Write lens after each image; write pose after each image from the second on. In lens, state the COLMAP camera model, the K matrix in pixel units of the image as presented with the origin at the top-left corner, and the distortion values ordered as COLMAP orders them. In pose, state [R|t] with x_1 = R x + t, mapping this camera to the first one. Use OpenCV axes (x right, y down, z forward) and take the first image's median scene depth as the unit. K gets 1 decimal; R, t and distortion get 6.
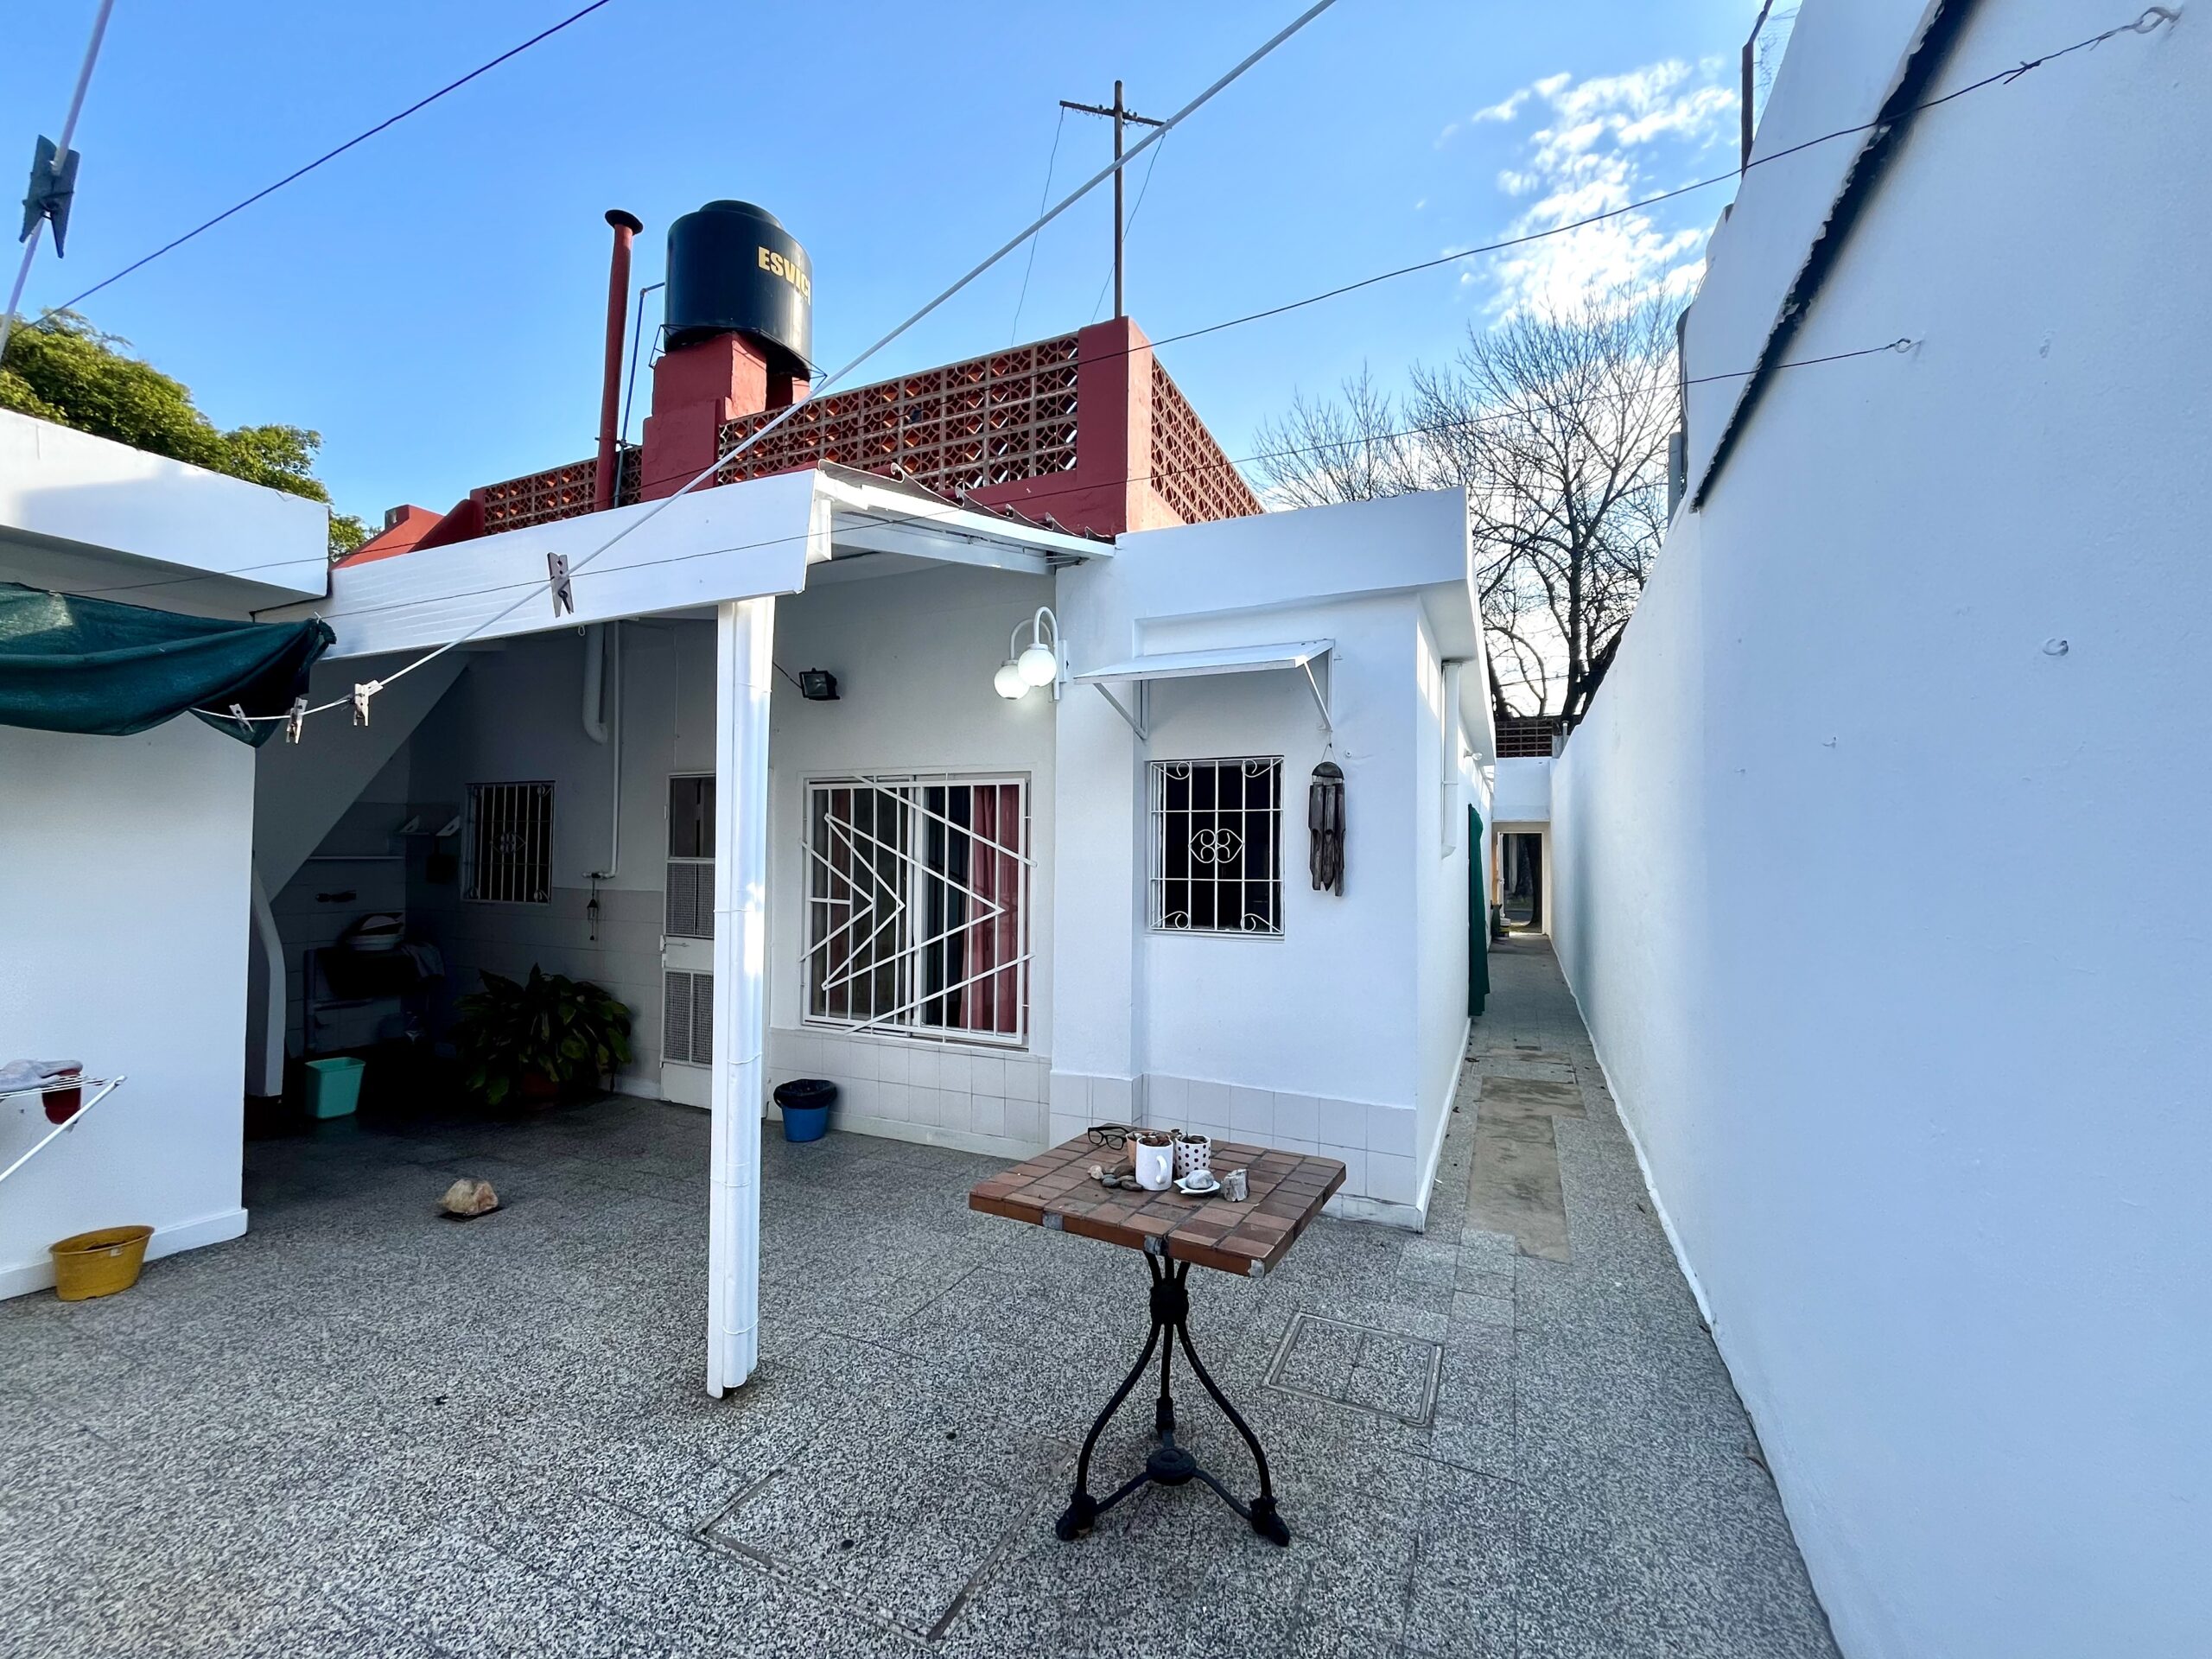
lens RADIAL K [[900.6, 0, 1102.7], [0, 900.6, 821.6], [0, 0, 1]] dist [0.010047, -0.000140]
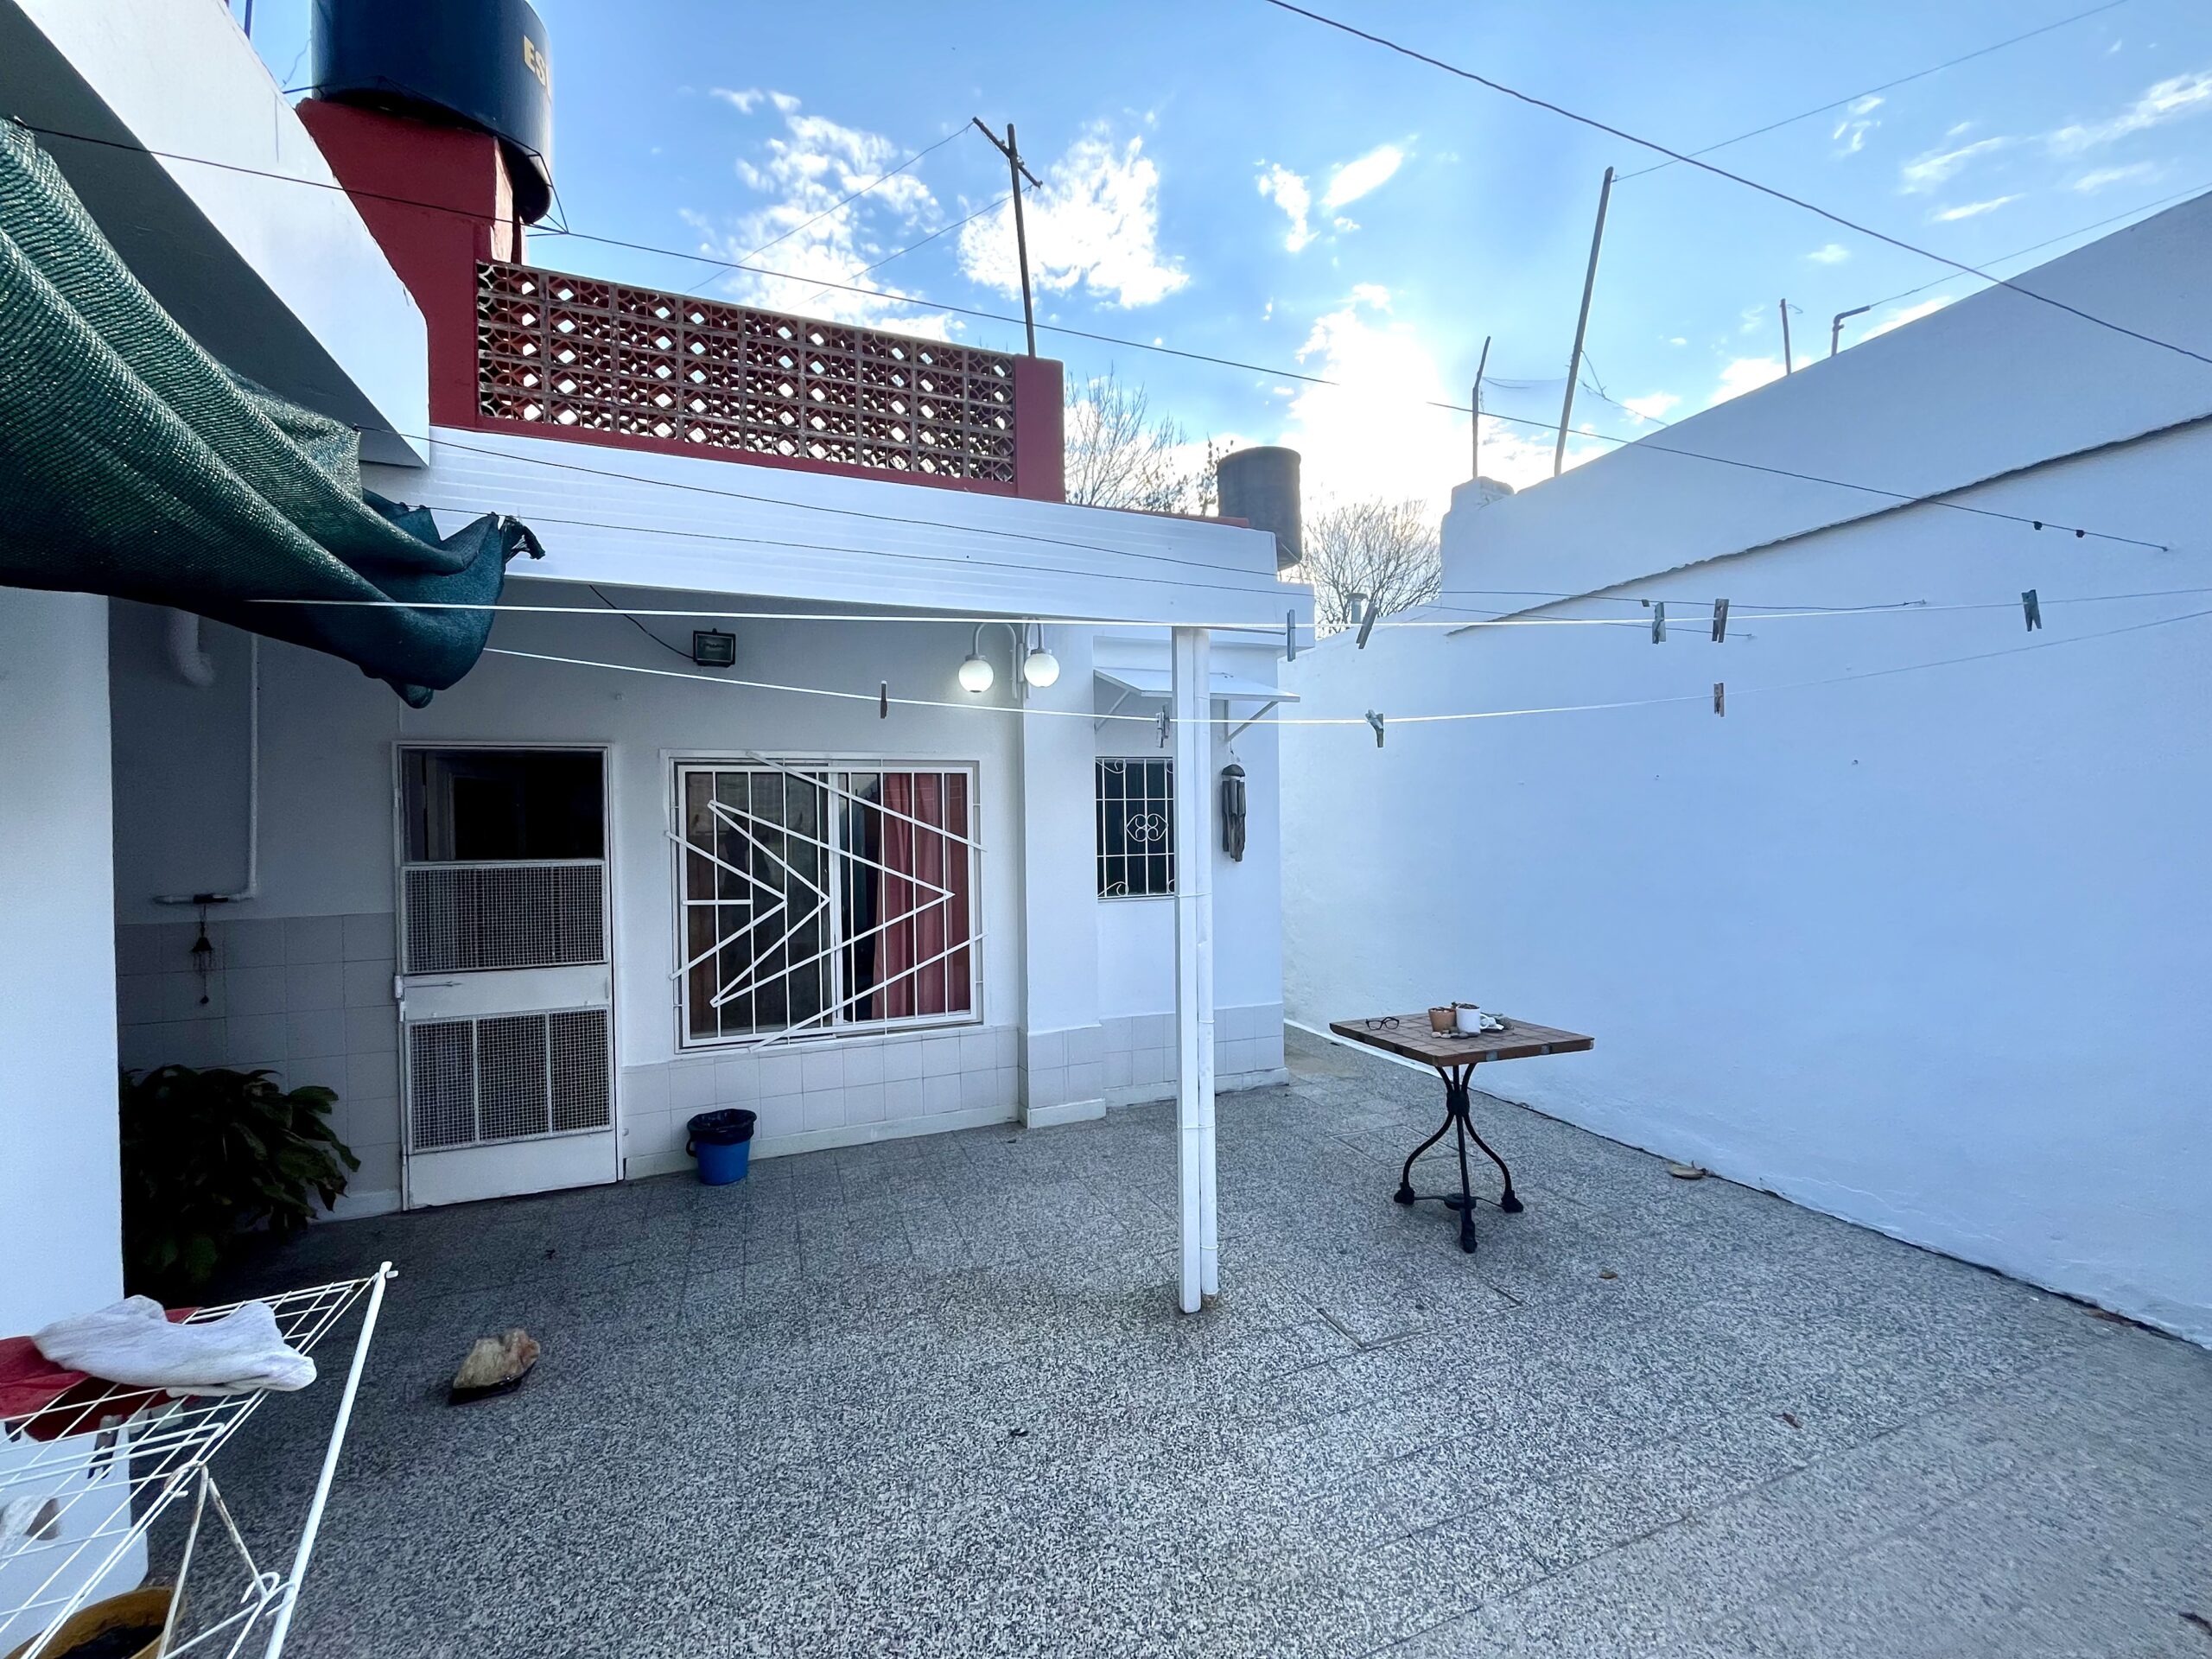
lens RADIAL K [[891.5, 0, 1098.8], [0, 891.5, 826.9], [0, 0, 1]] dist [-0.002563, -0.000505]
pose [[0.692062, -0.022740, 0.721480, -0.685388], [-0.000649, 0.999484, 0.032126, -0.011255], [-0.721838, -0.022702, 0.691690, 0.164211]]
